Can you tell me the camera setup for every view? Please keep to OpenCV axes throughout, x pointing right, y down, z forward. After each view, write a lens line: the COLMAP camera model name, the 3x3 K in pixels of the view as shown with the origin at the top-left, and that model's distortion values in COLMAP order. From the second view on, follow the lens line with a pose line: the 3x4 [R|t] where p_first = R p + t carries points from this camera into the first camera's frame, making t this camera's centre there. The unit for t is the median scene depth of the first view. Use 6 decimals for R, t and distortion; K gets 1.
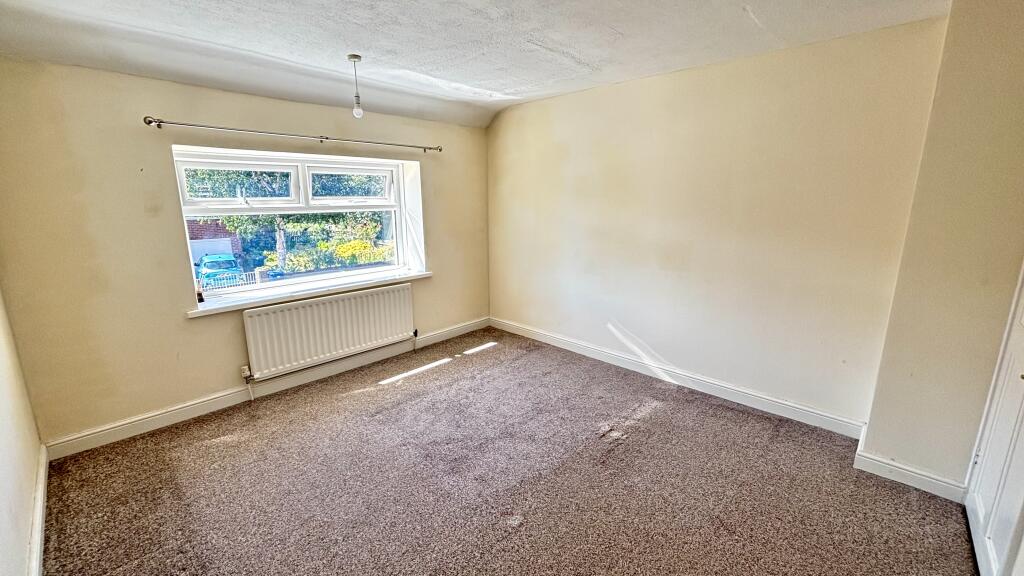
lens RADIAL K [[413.4, 0, 512.2], [0, 413.4, 283.3], [0, 0, 1]] dist [0.001566, 0.000179]
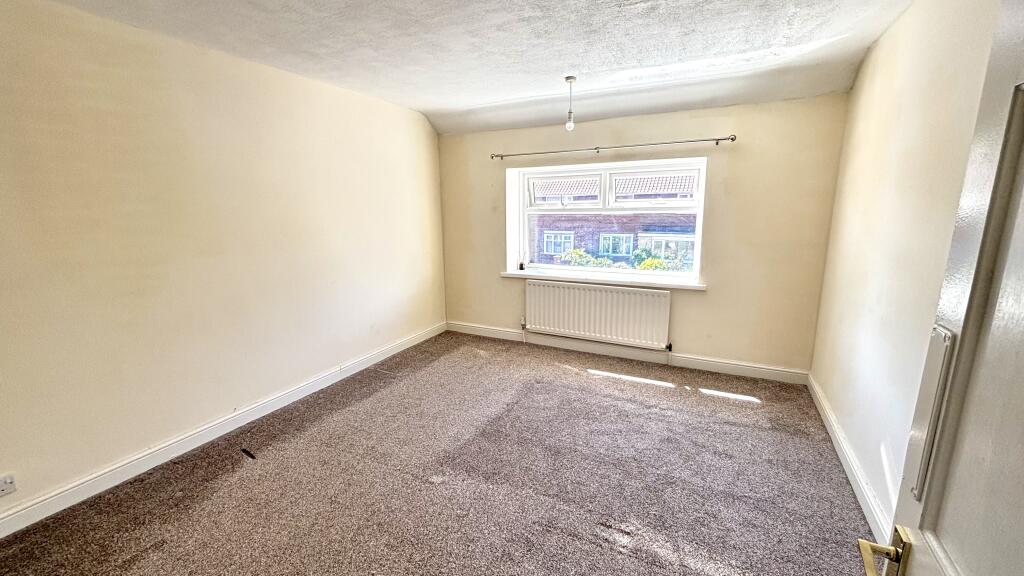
lens RADIAL K [[414.0, 0, 510.6], [0, 414.0, 286.0], [0, 0, 1]] dist [-0.000144, 0.000101]
pose [[0.283280, 0.184915, -0.941041, 0.589107], [-0.187656, 0.972955, 0.134696, -0.080124], [0.940499, 0.138435, 0.310319, 0.428314]]
